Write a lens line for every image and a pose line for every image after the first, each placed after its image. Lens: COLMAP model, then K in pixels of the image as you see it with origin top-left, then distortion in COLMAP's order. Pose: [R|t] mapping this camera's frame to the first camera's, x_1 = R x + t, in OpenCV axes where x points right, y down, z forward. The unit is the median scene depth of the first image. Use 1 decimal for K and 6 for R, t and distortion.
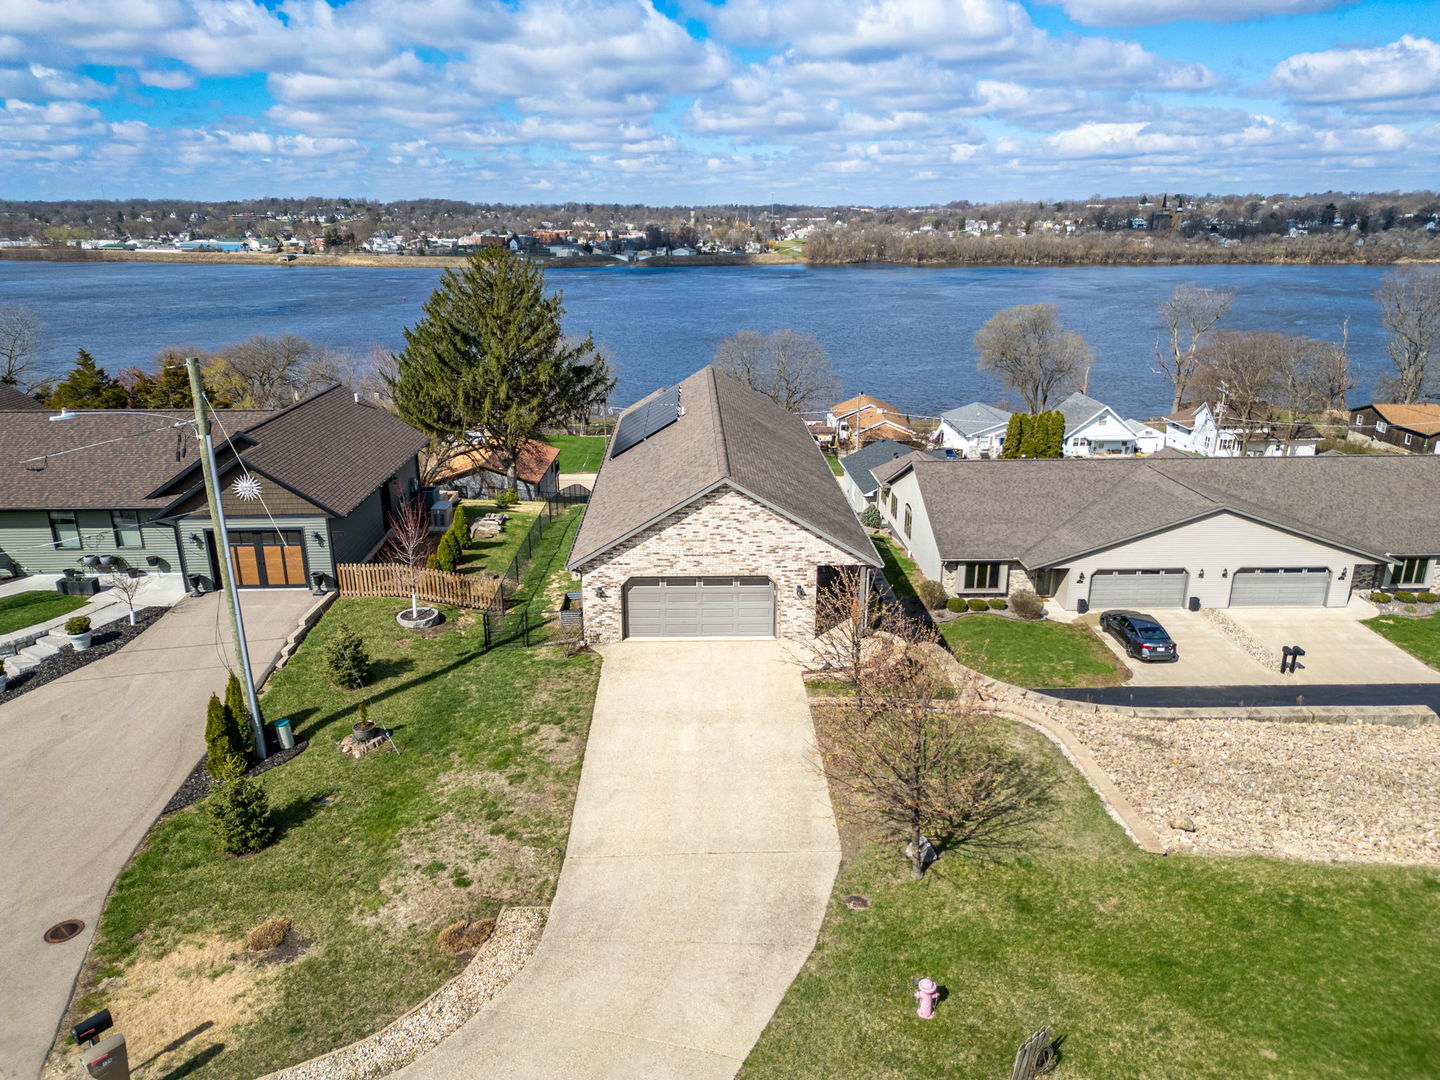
lens RADIAL K [[1022.0, 0, 709.2], [0, 1022.0, 543.3], [0, 0, 1]] dist [0.024513, -0.022275]
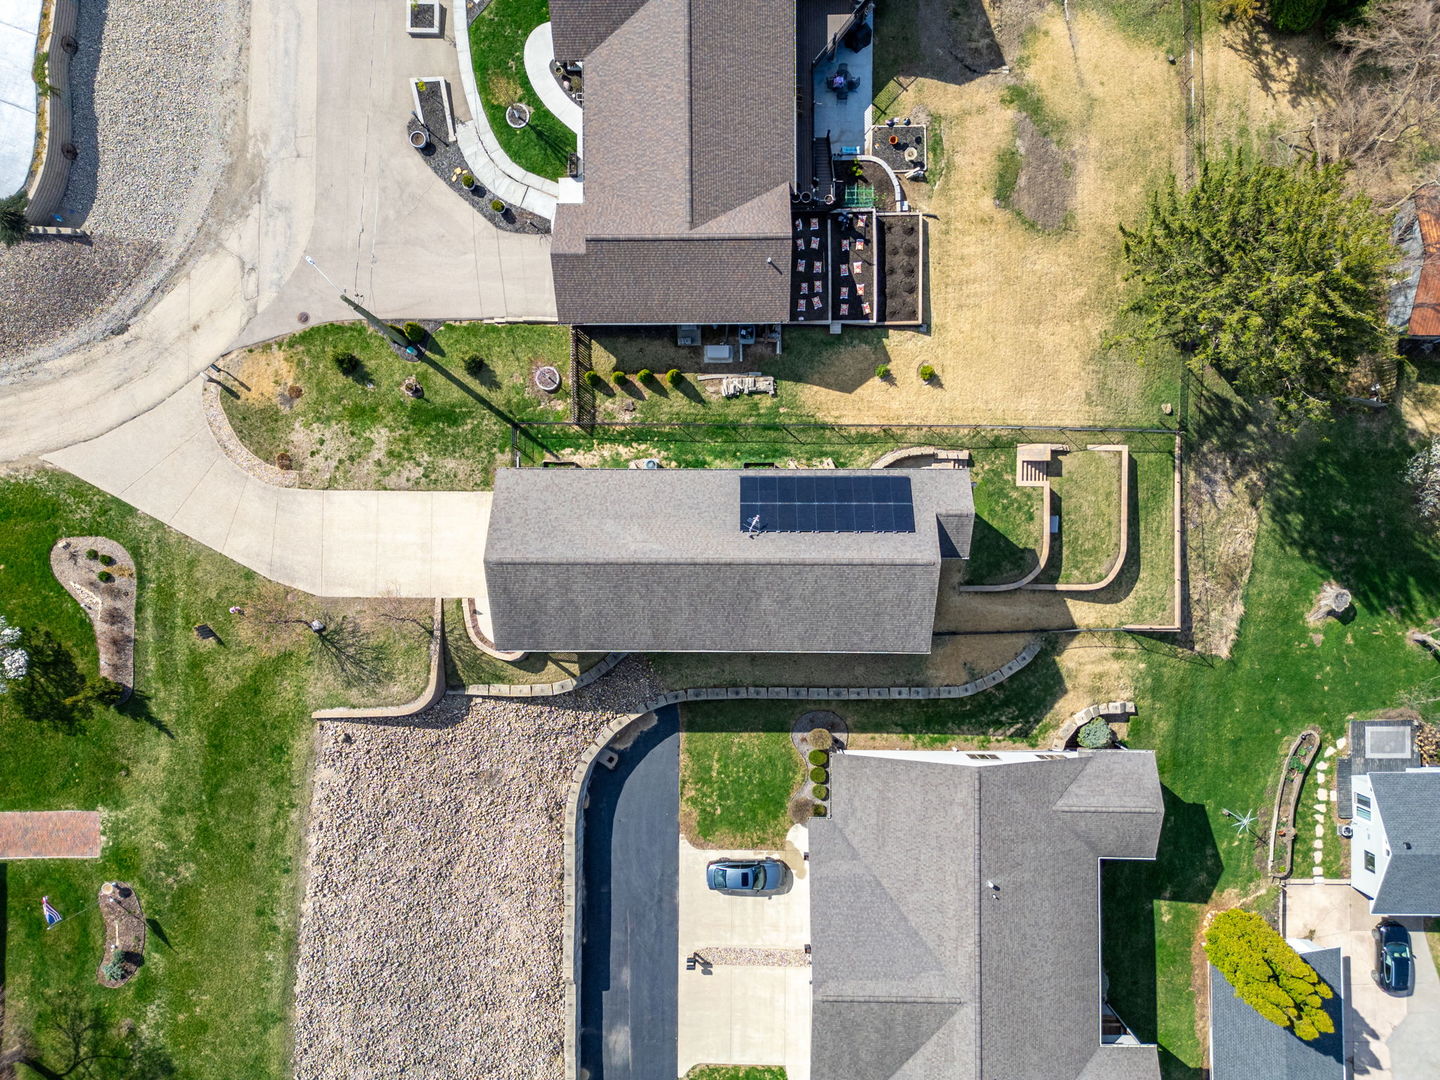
lens RADIAL K [[1022.0, 0, 706.8], [0, 1022.0, 527.9], [0, 0, 1]] dist [0.024513, -0.022275]
pose [[-0.020088, 0.999586, -0.020605, -0.006059], [-0.305292, 0.013492, 0.952163, -1.583814], [0.952047, 0.025417, 0.304894, 0.721301]]
